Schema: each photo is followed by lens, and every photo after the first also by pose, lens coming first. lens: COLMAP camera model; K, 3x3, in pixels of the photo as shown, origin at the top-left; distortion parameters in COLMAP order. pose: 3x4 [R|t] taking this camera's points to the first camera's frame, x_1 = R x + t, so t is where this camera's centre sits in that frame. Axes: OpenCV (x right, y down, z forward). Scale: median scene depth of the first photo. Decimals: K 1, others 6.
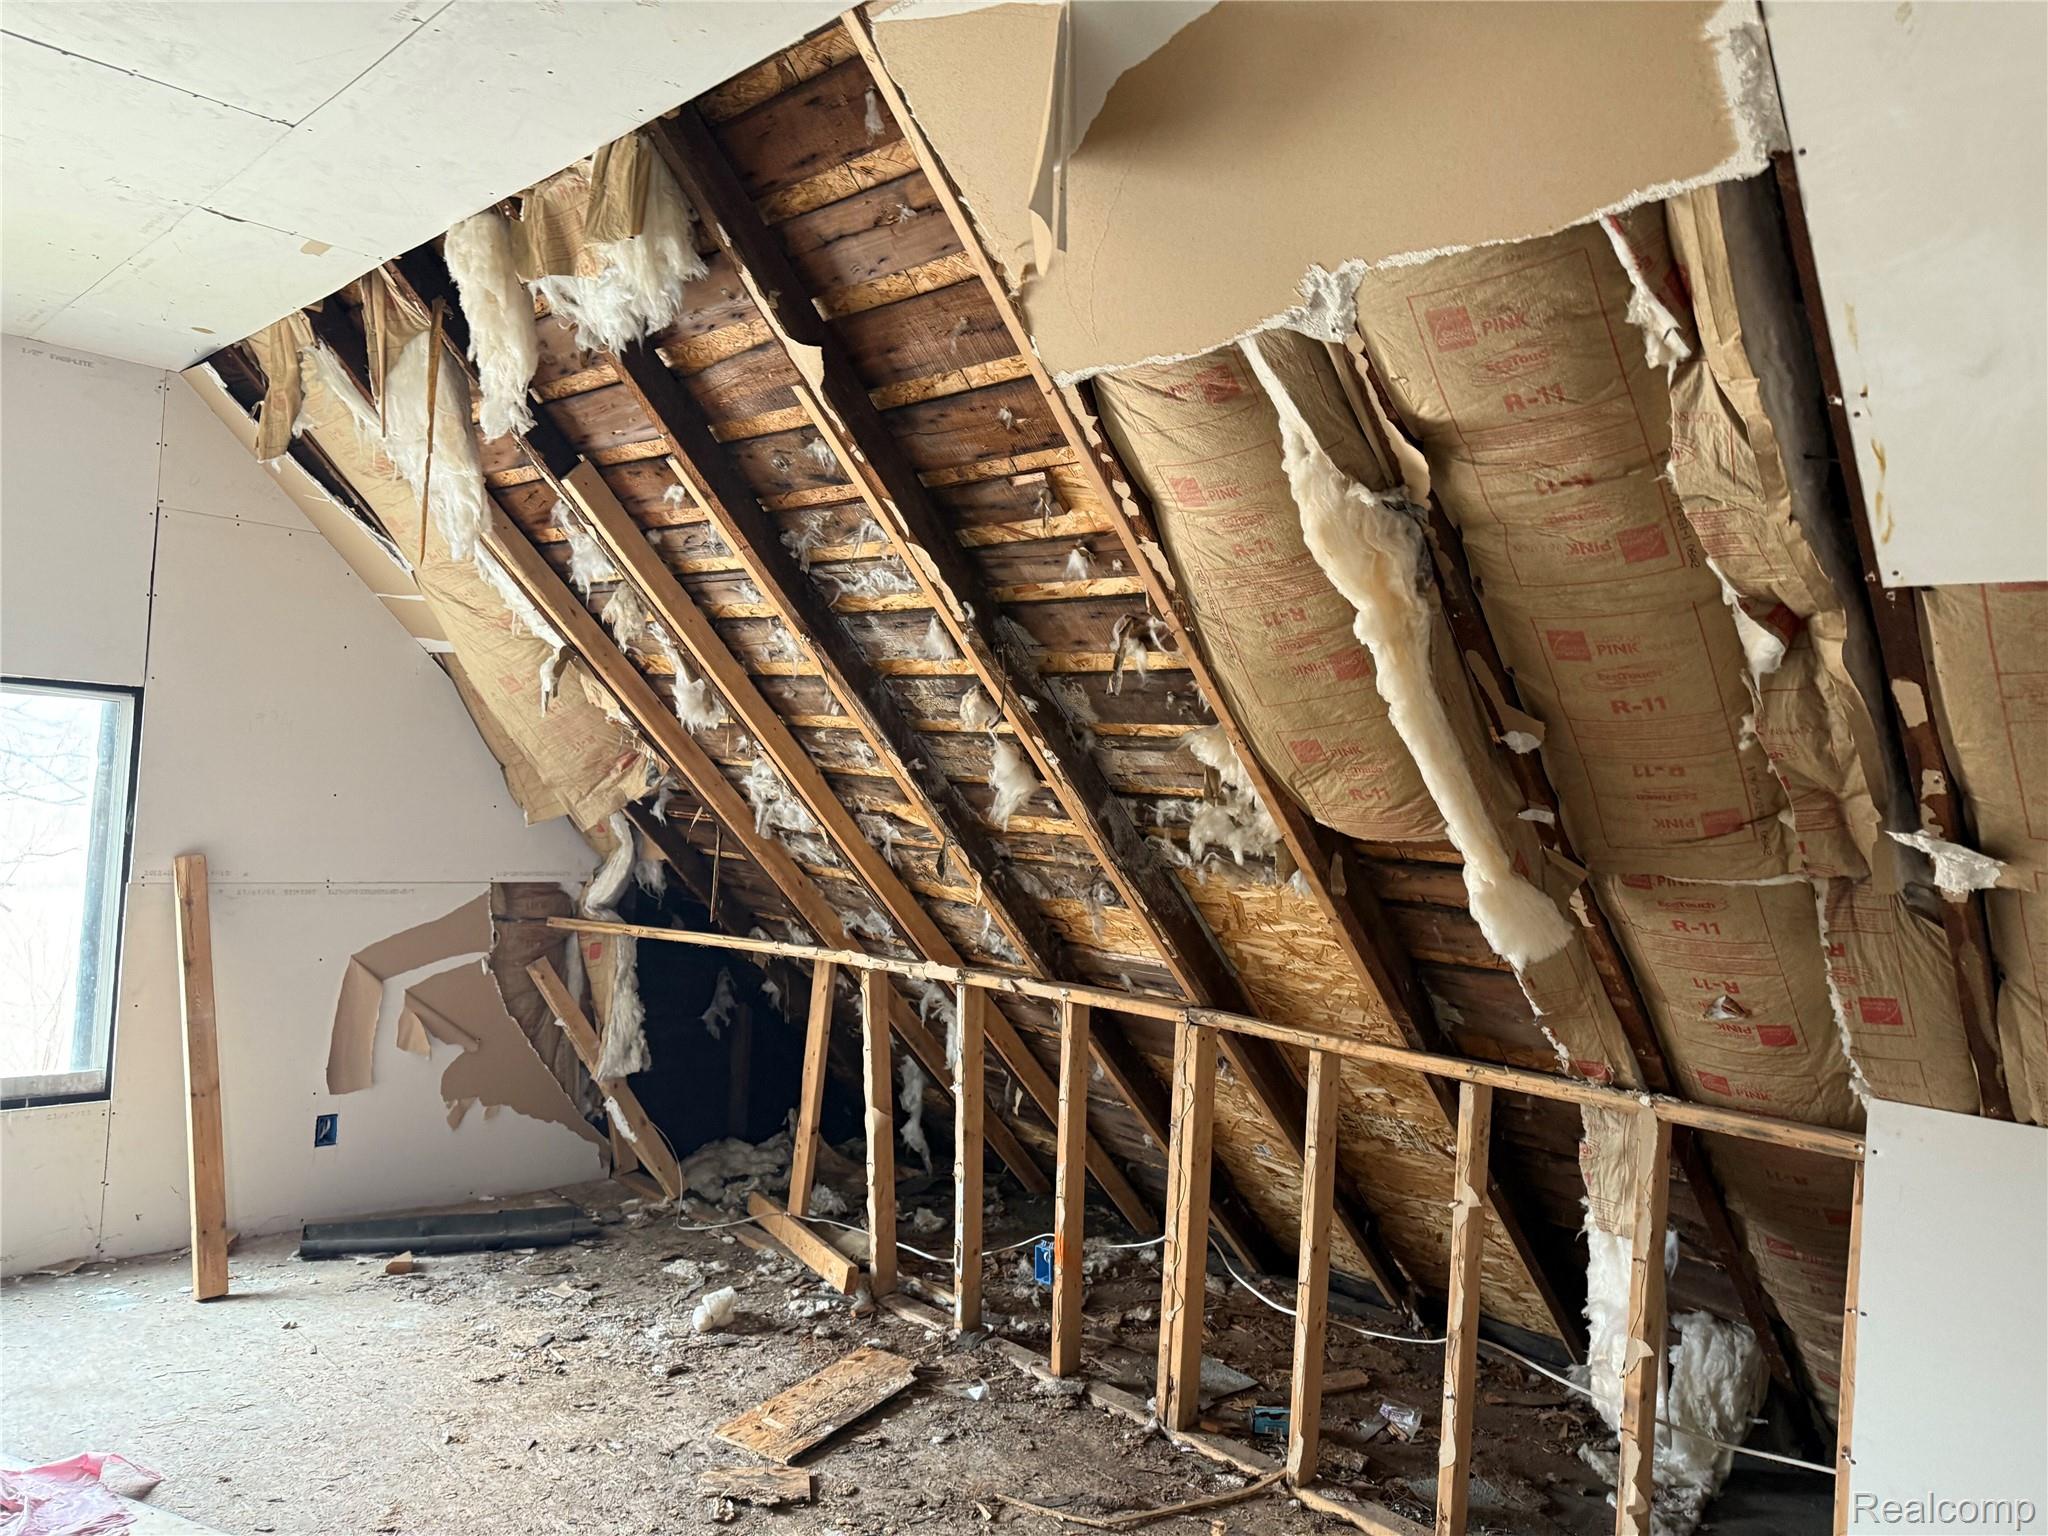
lens RADIAL K [[1473.1, 0, 1033.6], [0, 1473.1, 760.2], [0, 0, 1]] dist [0.001699, -0.001748]
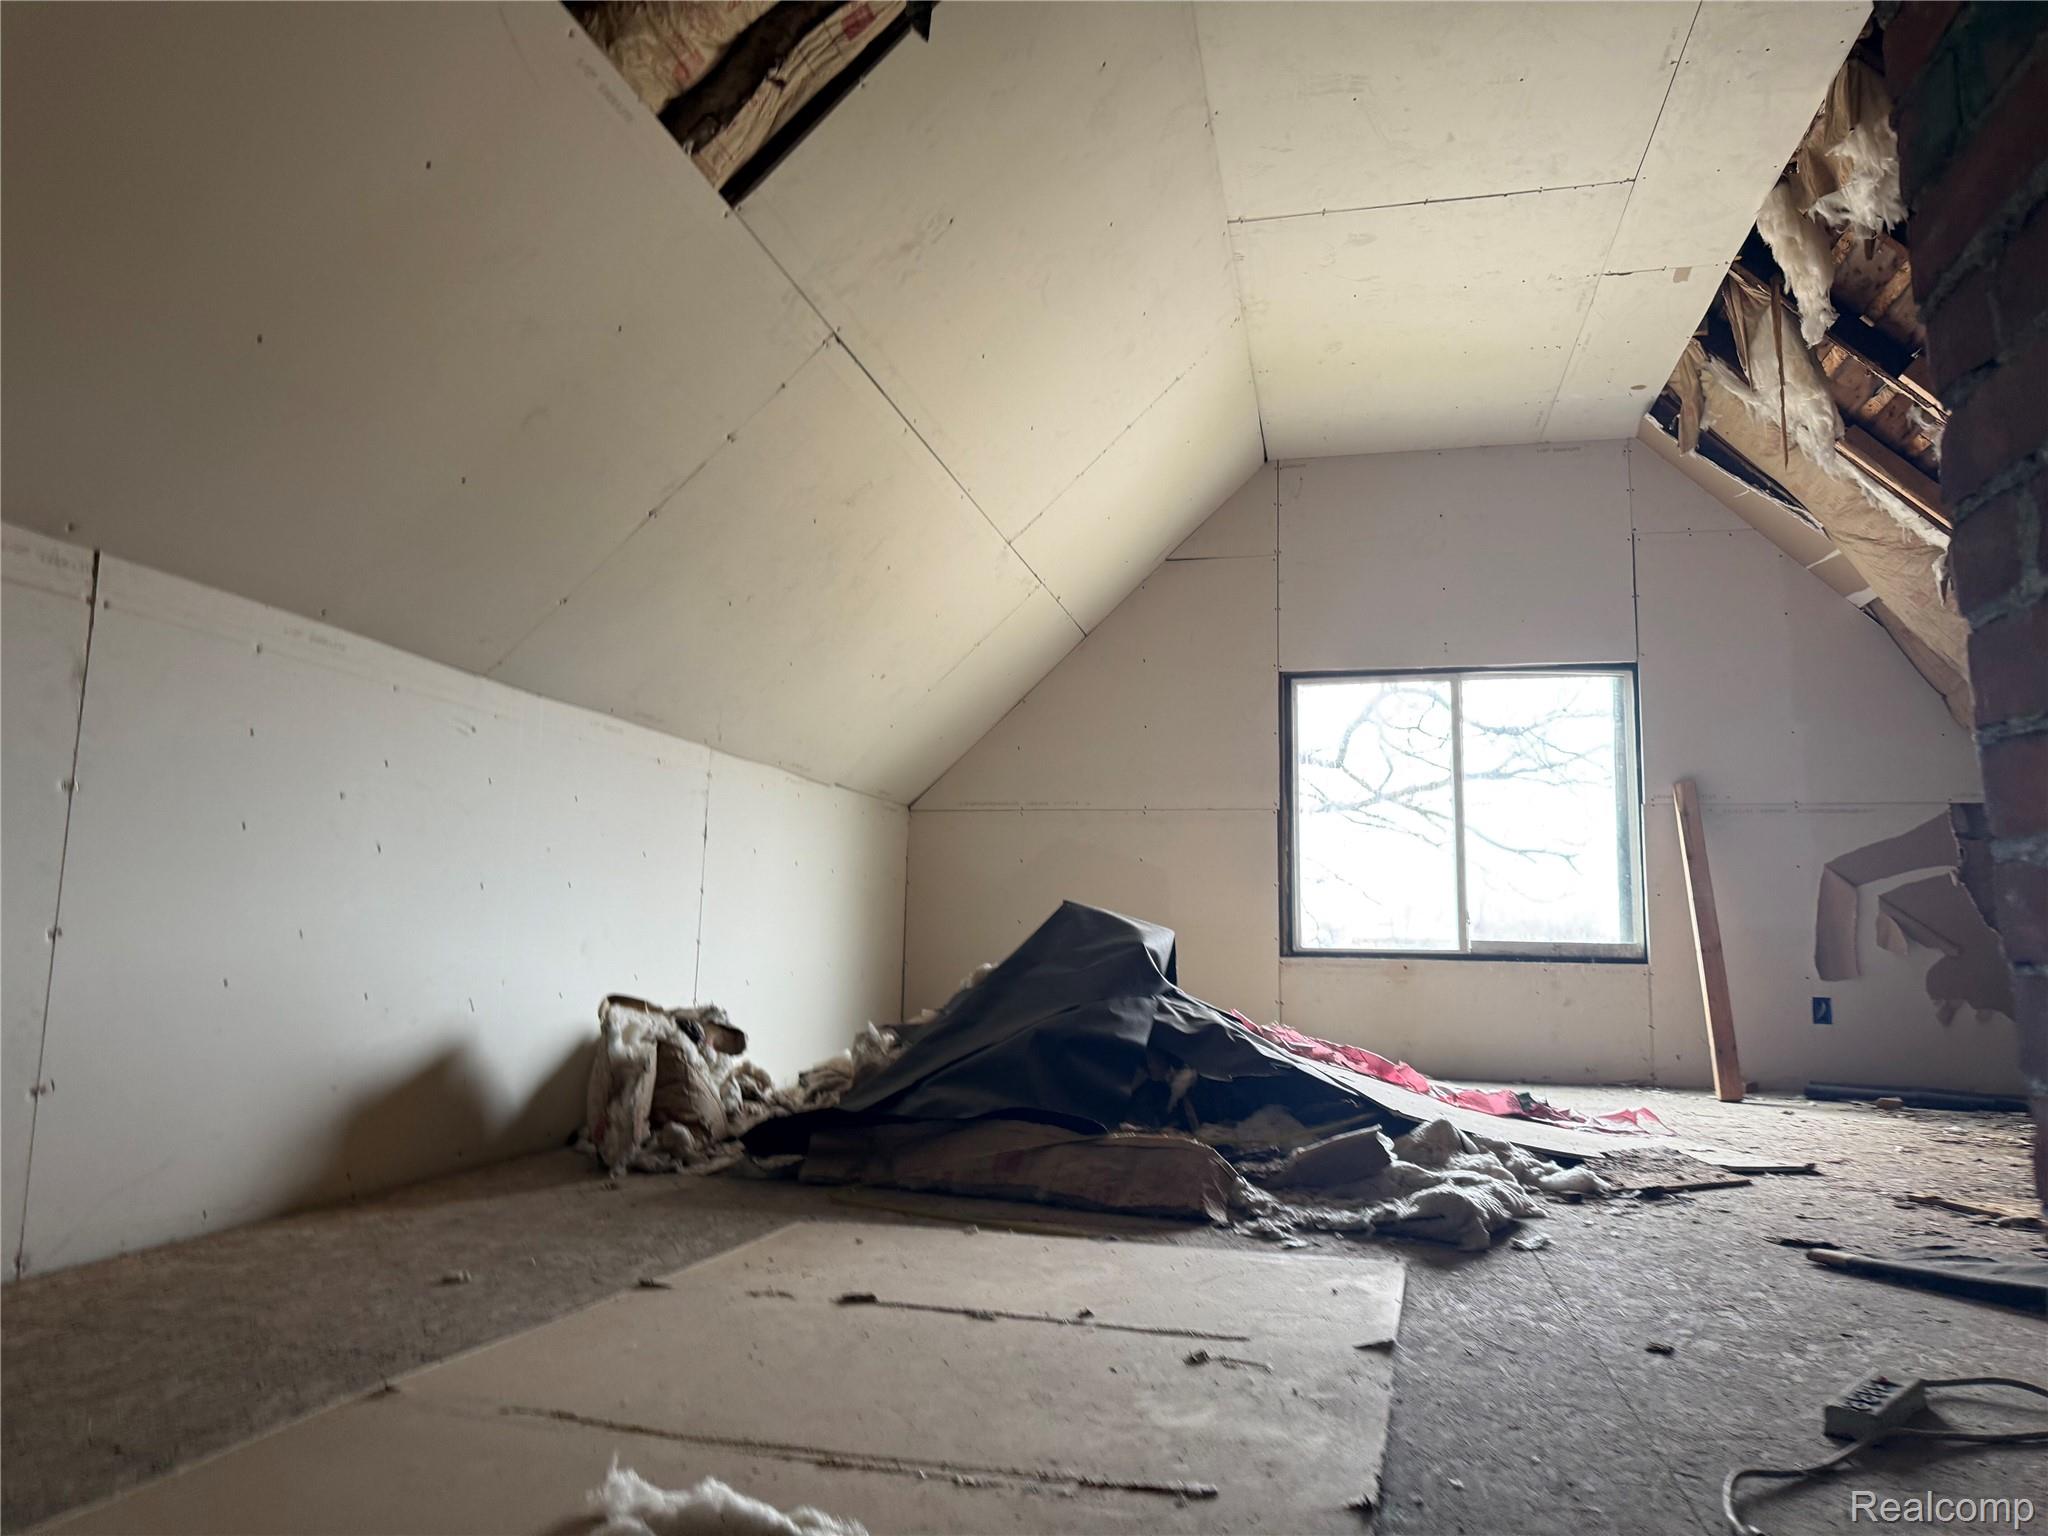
lens RADIAL K [[1473.1, 0, 1033.6], [0, 1473.1, 760.2], [0, 0, 1]] dist [0.001699, -0.001748]
pose [[0.546426, -0.164324, -0.821229, 0.207968], [0.041555, 0.984675, -0.169379, 0.258552], [0.836476, 0.058426, 0.544880, -0.220517]]
